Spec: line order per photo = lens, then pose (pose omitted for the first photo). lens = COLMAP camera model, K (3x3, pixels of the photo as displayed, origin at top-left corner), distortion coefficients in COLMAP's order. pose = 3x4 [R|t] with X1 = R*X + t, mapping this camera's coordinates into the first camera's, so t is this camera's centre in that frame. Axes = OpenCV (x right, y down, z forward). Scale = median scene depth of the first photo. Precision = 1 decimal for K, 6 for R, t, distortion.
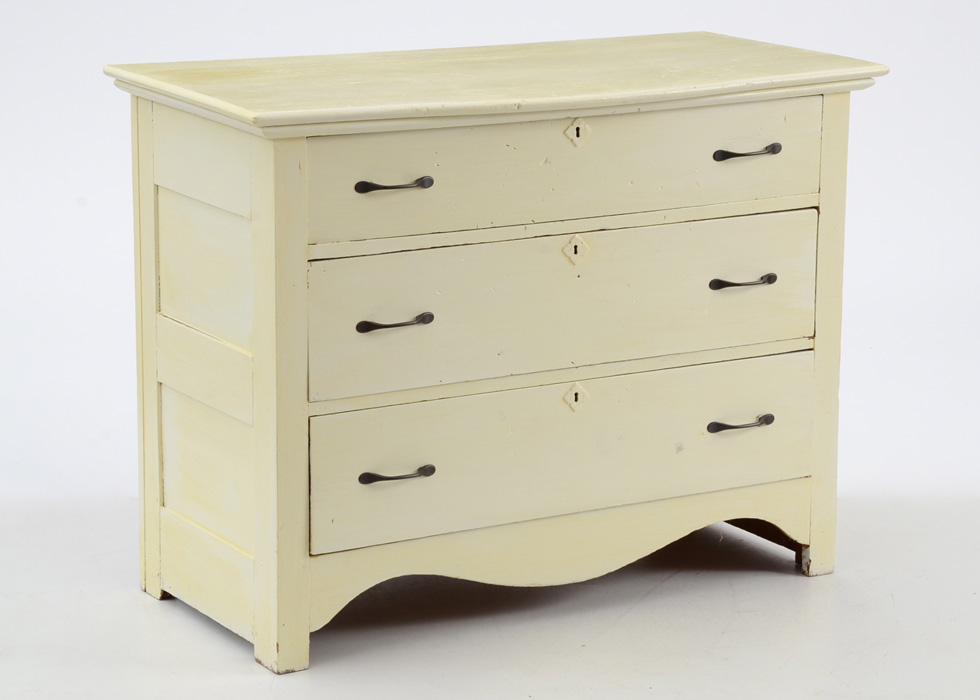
lens RADIAL K [[2980.1, 0, 543.0], [0, 2980.1, 352.3], [0, 0, 1]] dist [0.579519, -0.038054]
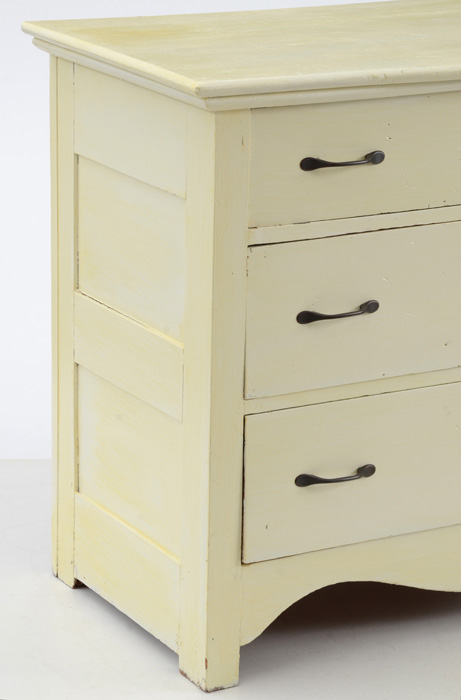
lens RADIAL K [[2260.7, 0, 230.5], [0, 2260.7, 350.0], [0, 0, 1]] dist [0.813244, 0.341892]
pose [[0.999526, 0.015064, -0.026834, -0.063005], [-0.013536, 0.998326, 0.056226, -0.036575], [0.027636, -0.055836, 0.998057, 0.304775]]
